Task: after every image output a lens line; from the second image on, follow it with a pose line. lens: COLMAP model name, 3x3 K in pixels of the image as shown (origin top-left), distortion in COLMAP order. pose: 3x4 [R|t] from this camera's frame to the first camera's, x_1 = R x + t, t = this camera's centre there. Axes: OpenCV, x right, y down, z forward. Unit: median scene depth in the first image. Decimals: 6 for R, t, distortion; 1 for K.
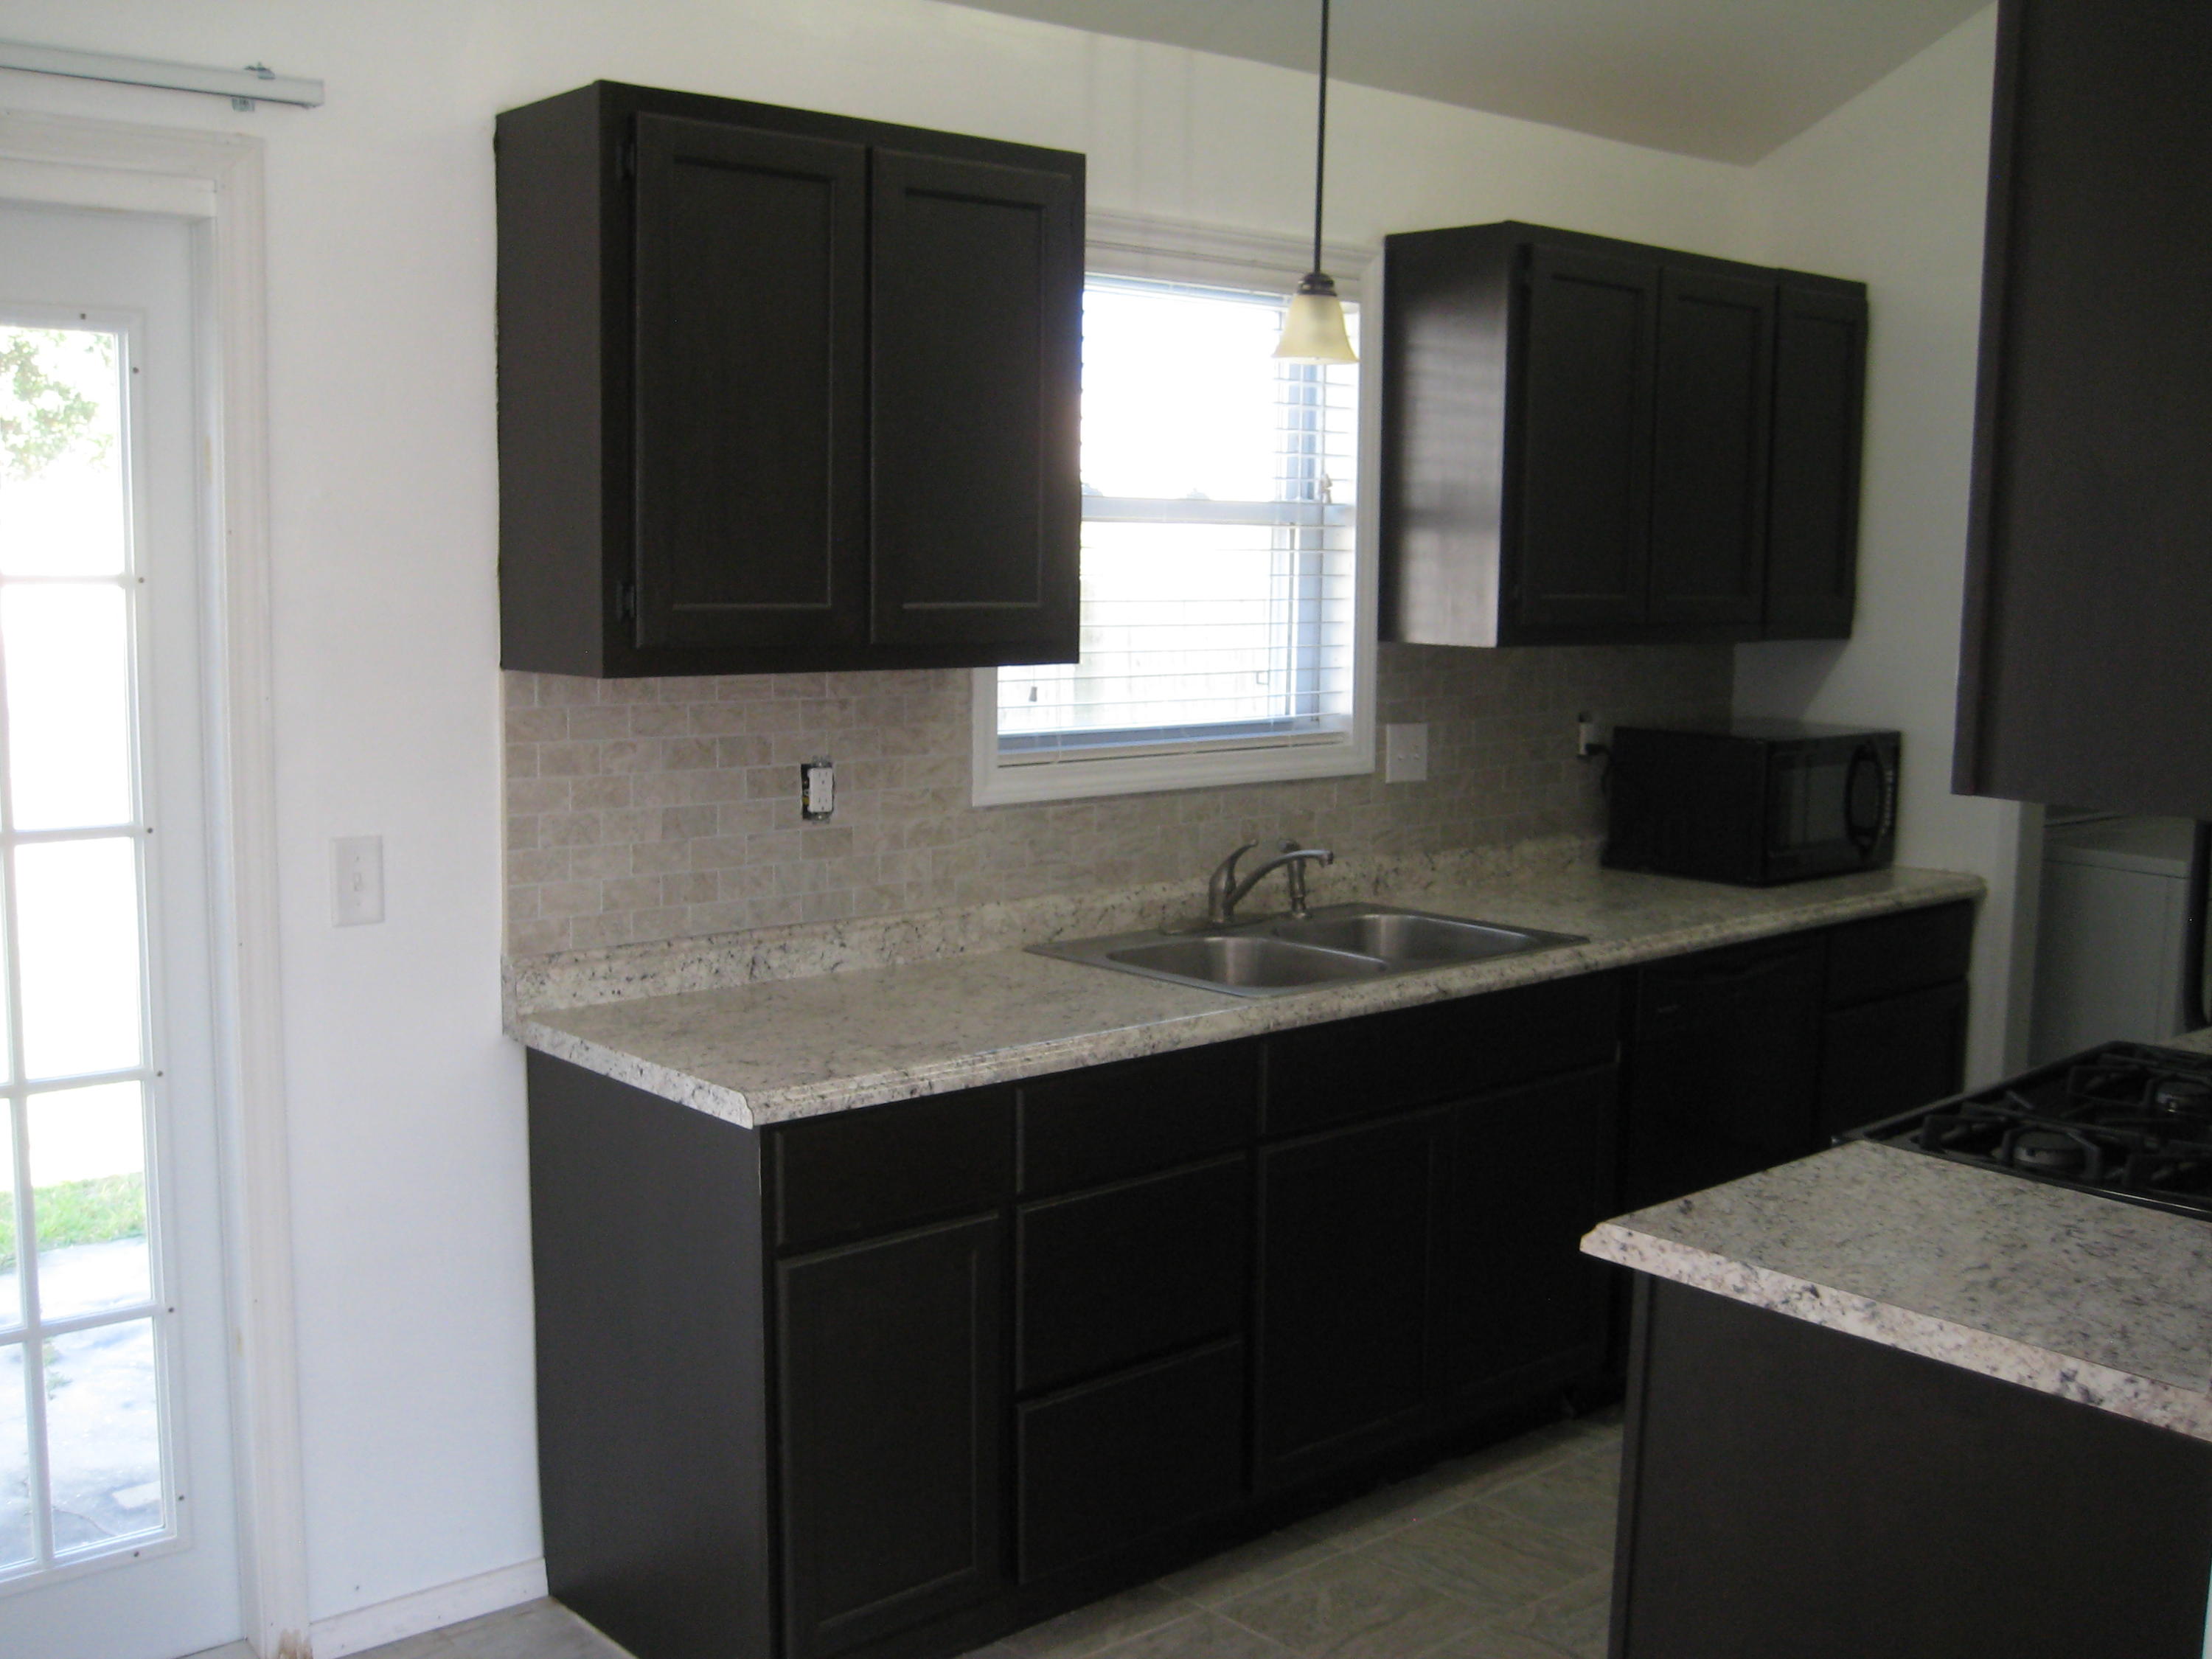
lens RADIAL K [[2325.0, 0, 1106.0], [0, 2325.0, 829.5], [0, 0, 1]] dist [-0.143891, 0.174862]
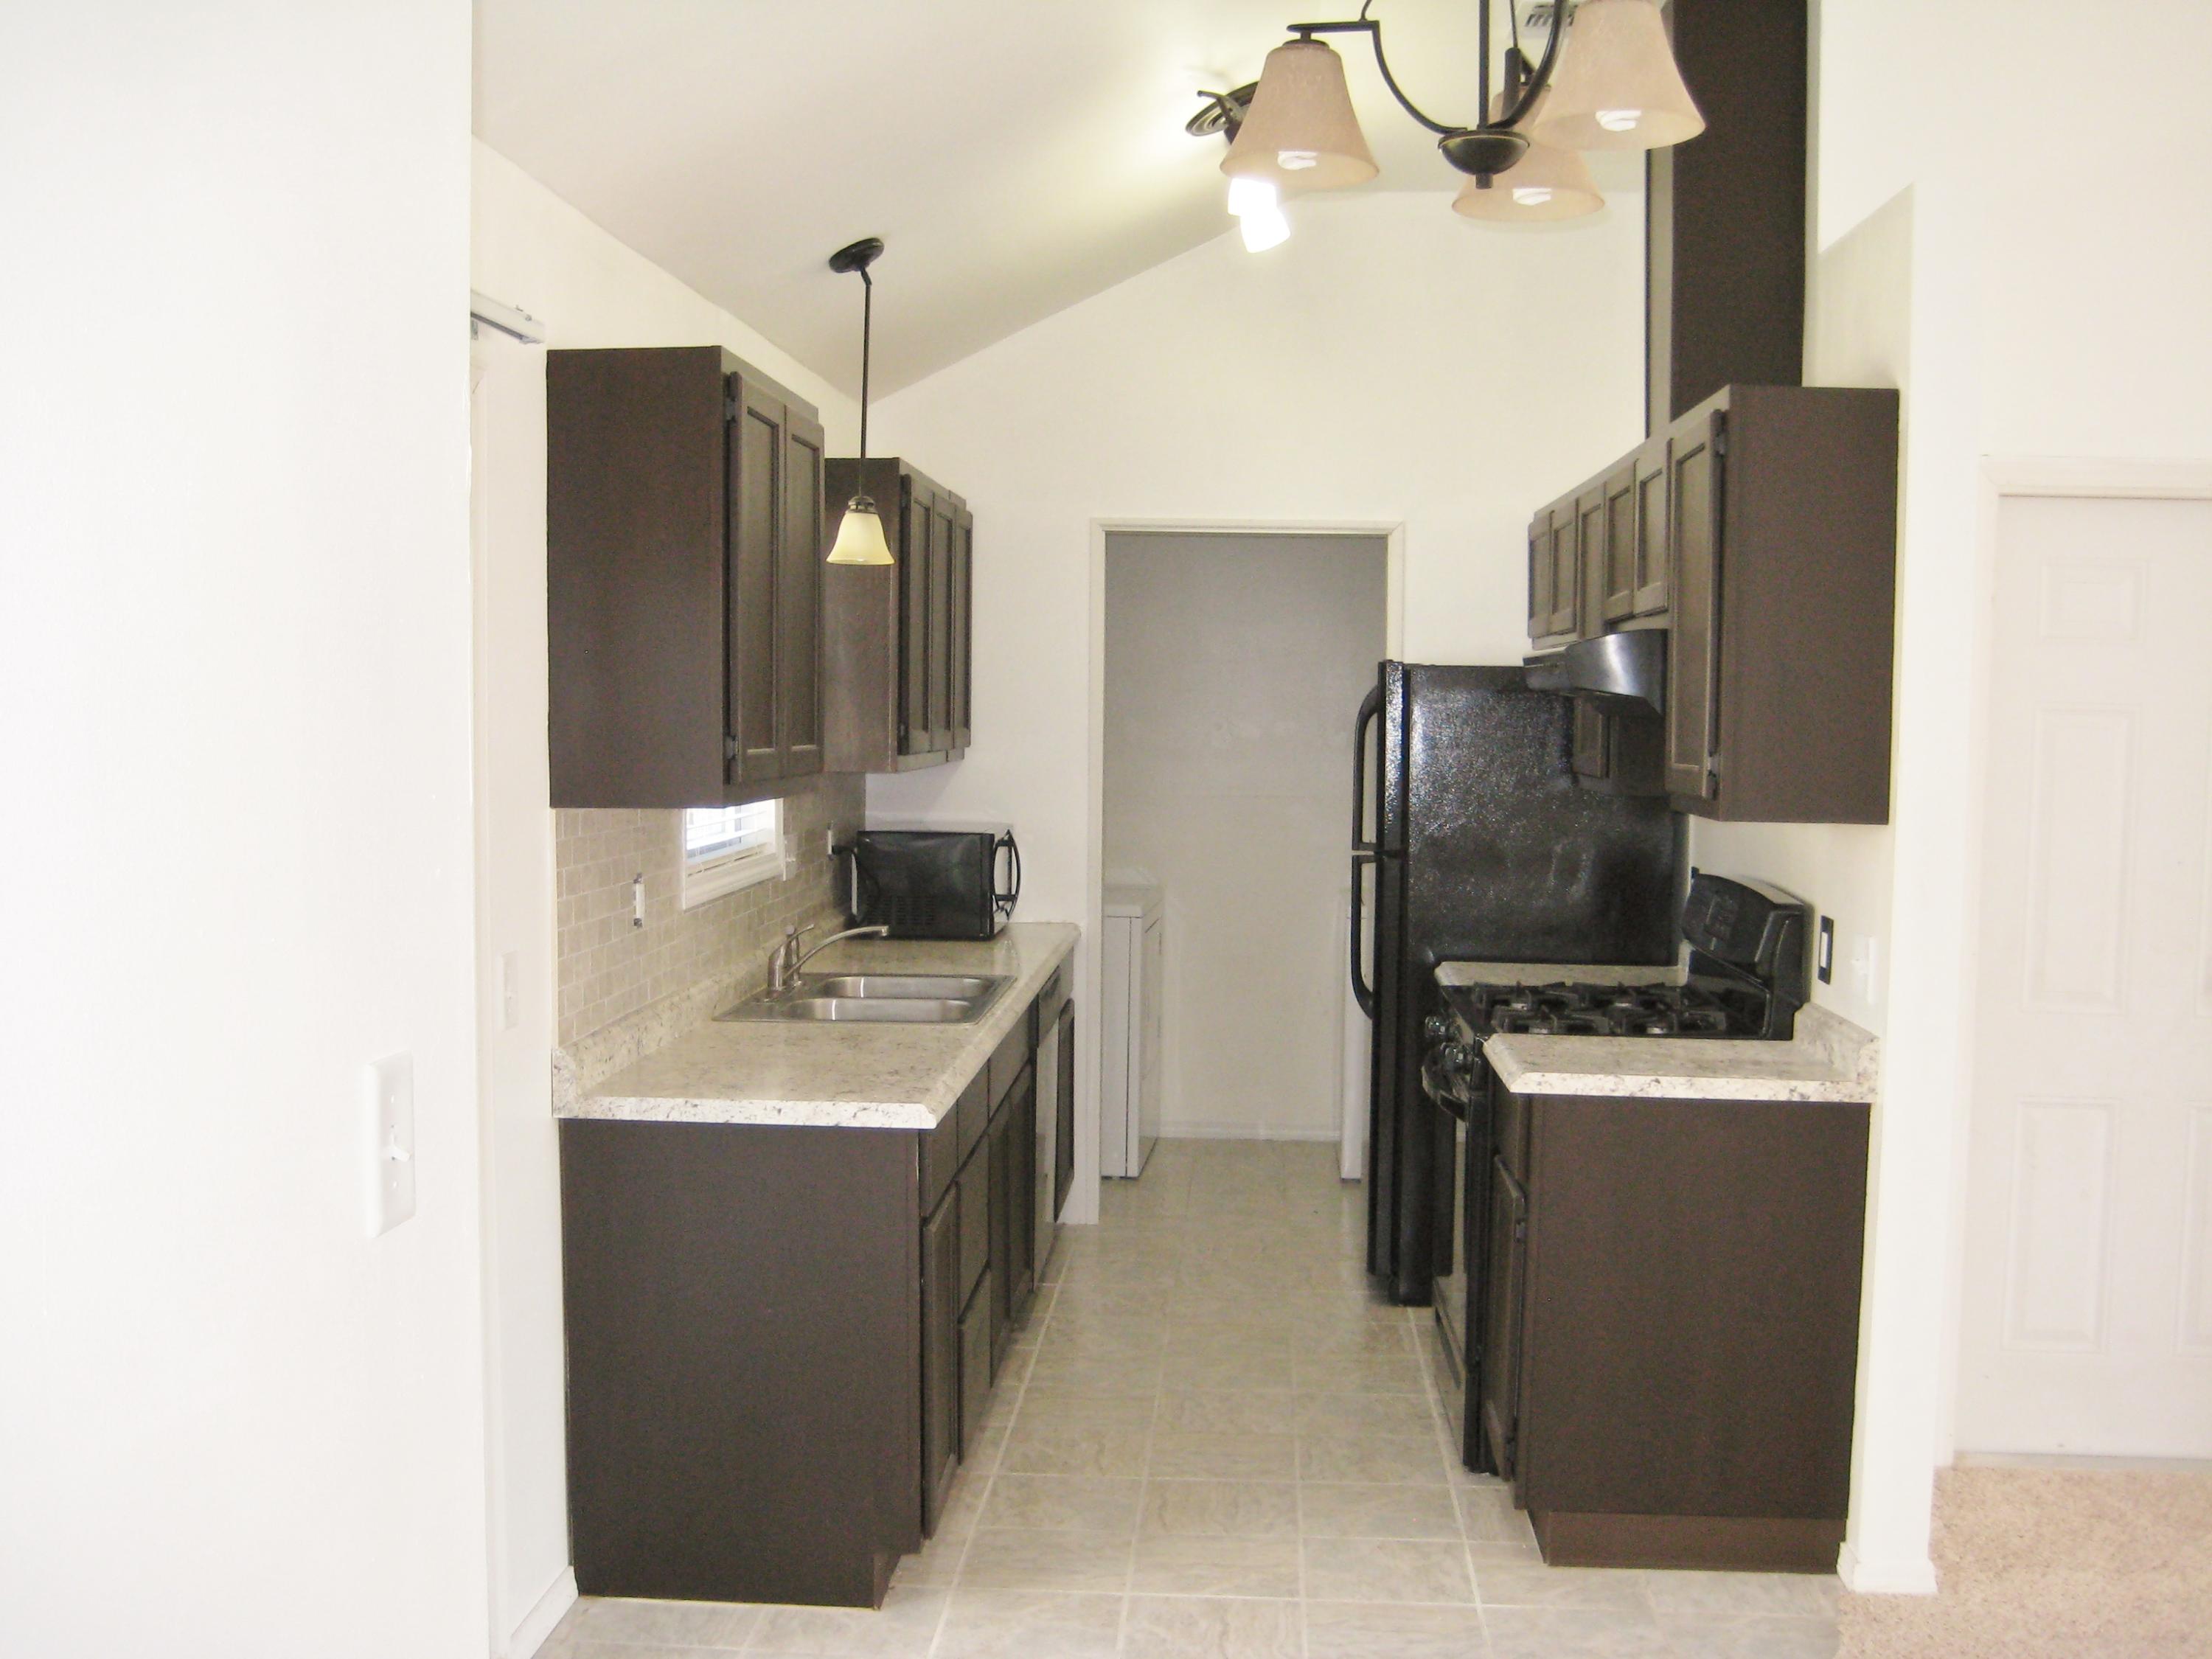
lens RADIAL K [[2325.0, 0, 1106.0], [0, 2325.0, 829.5], [0, 0, 1]] dist [-0.143891, 0.174862]
pose [[0.704292, -0.046399, 0.708393, -0.900534], [0.088311, 0.995837, -0.022573, -0.005660], [-0.704396, 0.078457, 0.705457, -0.046750]]
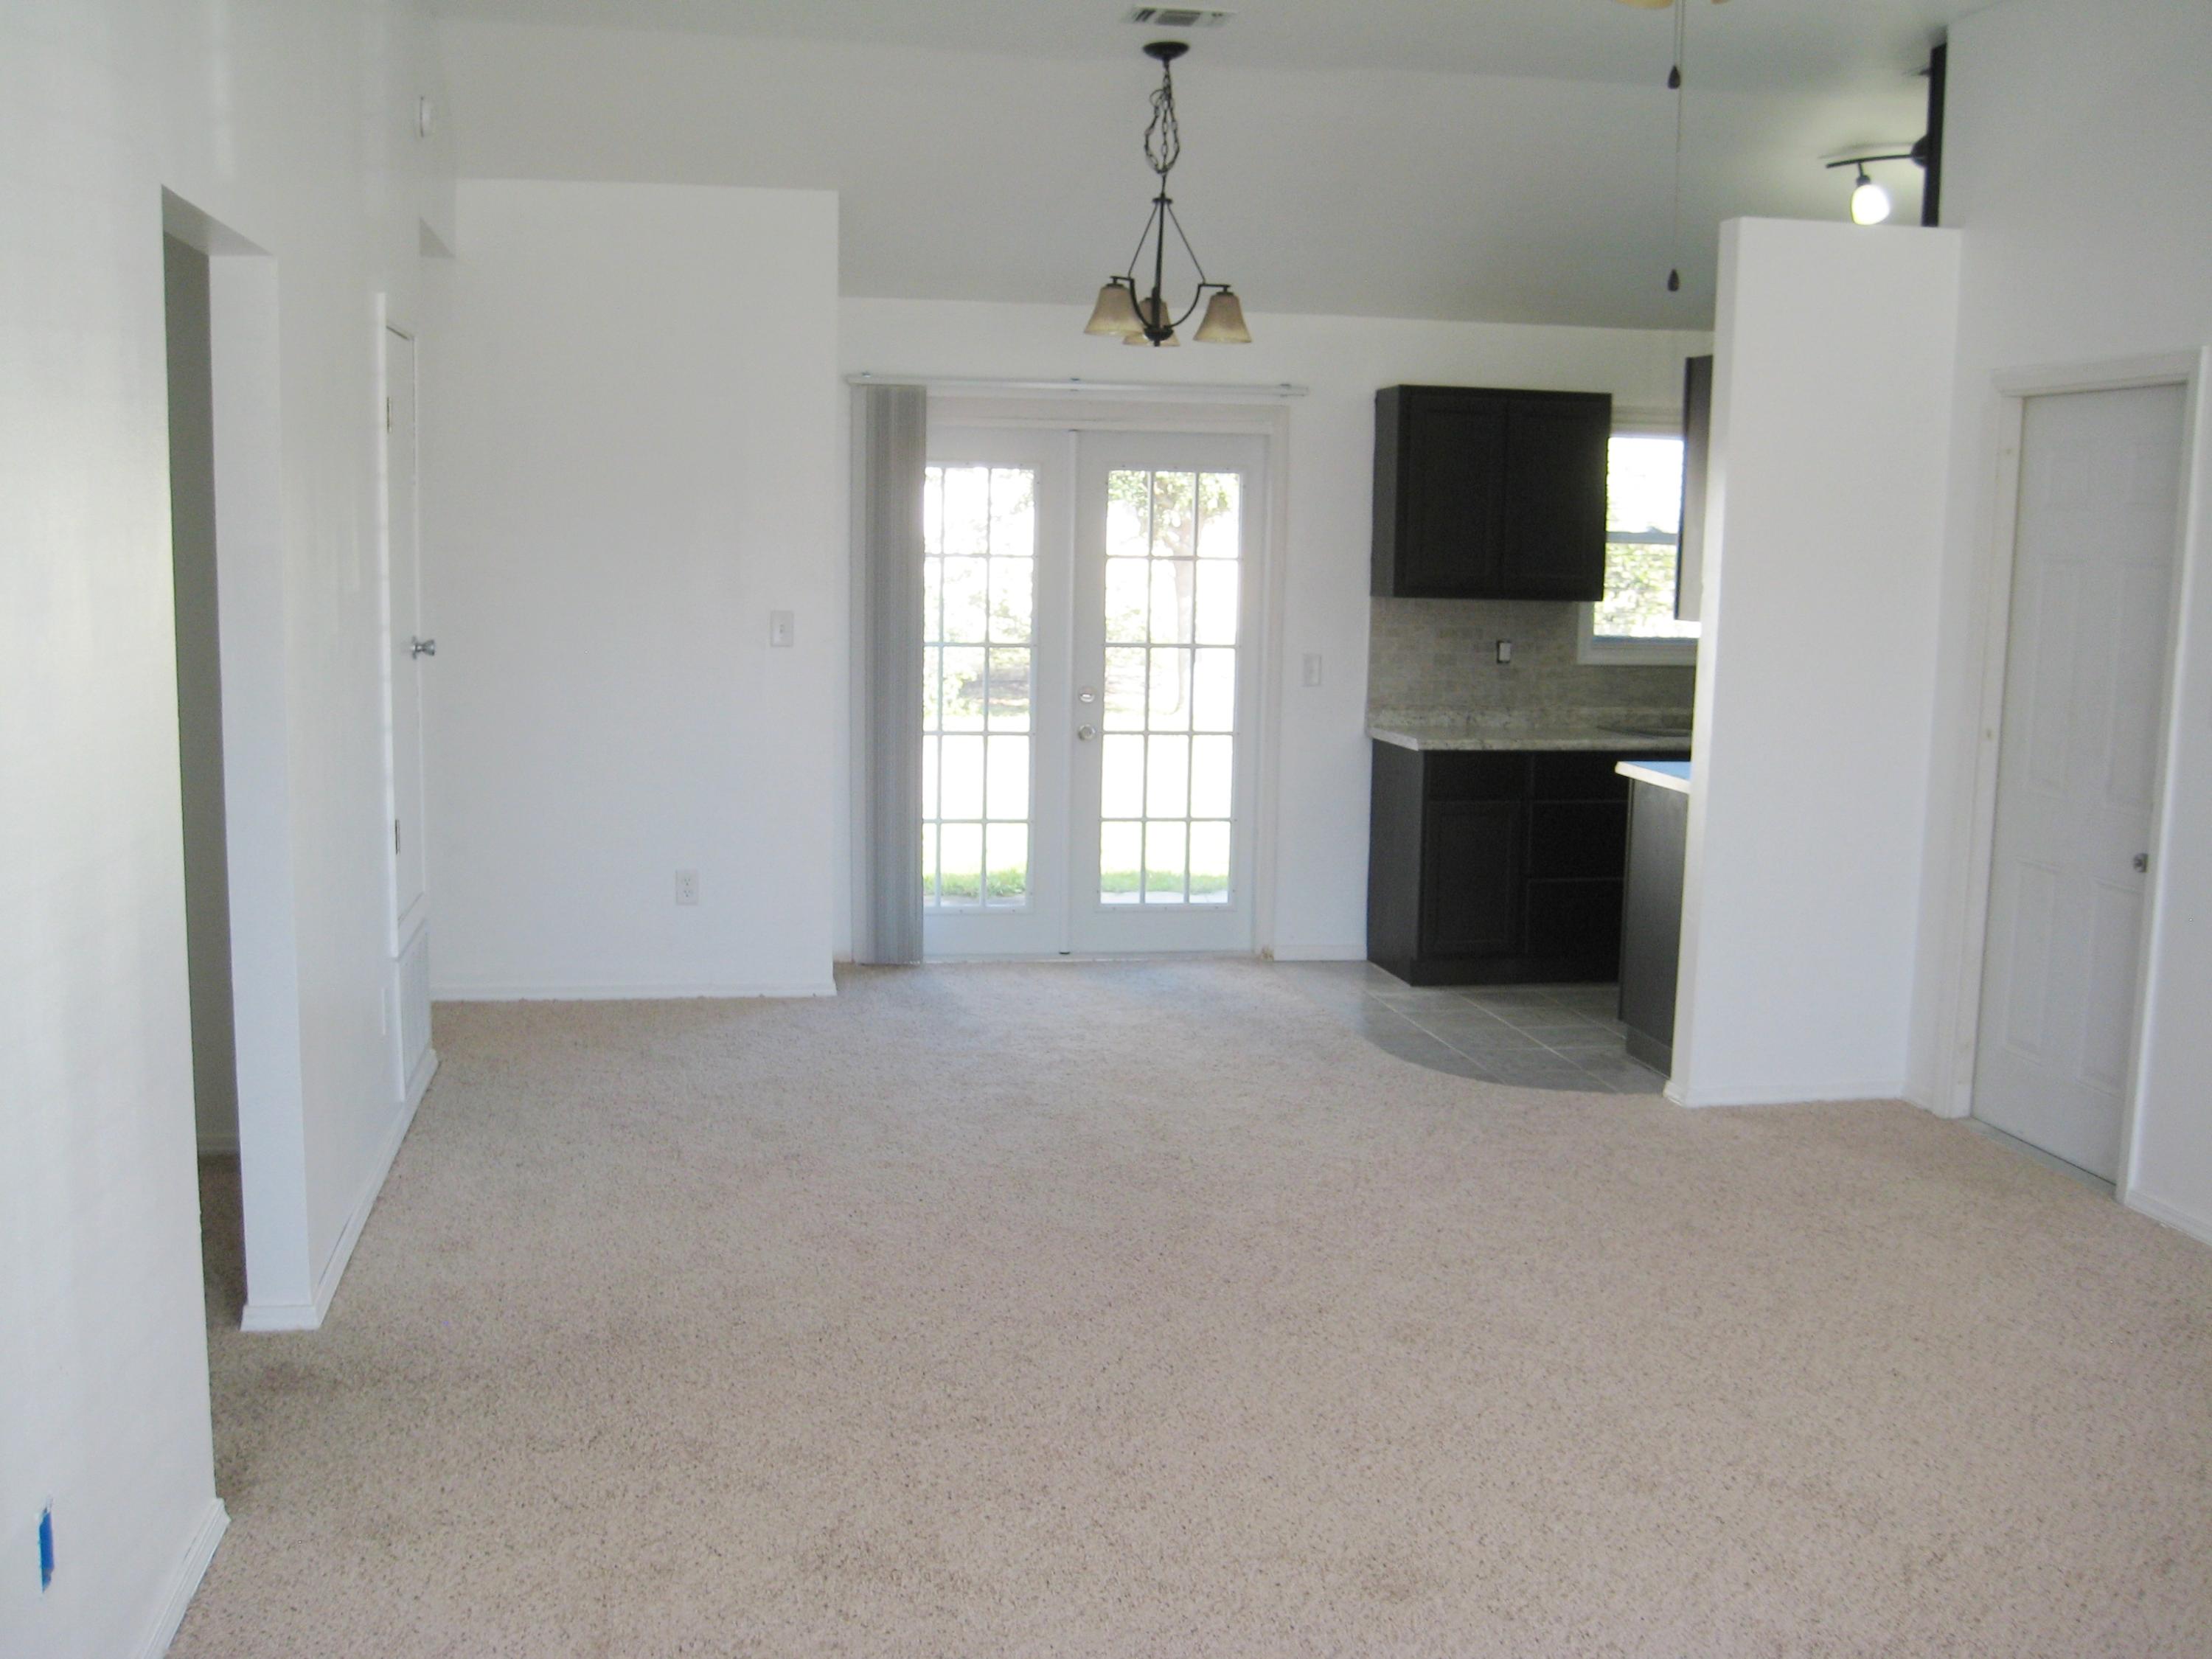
lens RADIAL K [[2325.0, 0, 1106.0], [0, 2325.0, 829.5], [0, 0, 1]] dist [-0.143891, 0.174862]
pose [[0.856899, 0.063689, -0.511534, 0.859192], [-0.069553, 0.997549, 0.007689, 0.199595], [0.510770, 0.028990, 0.859229, -1.446413]]
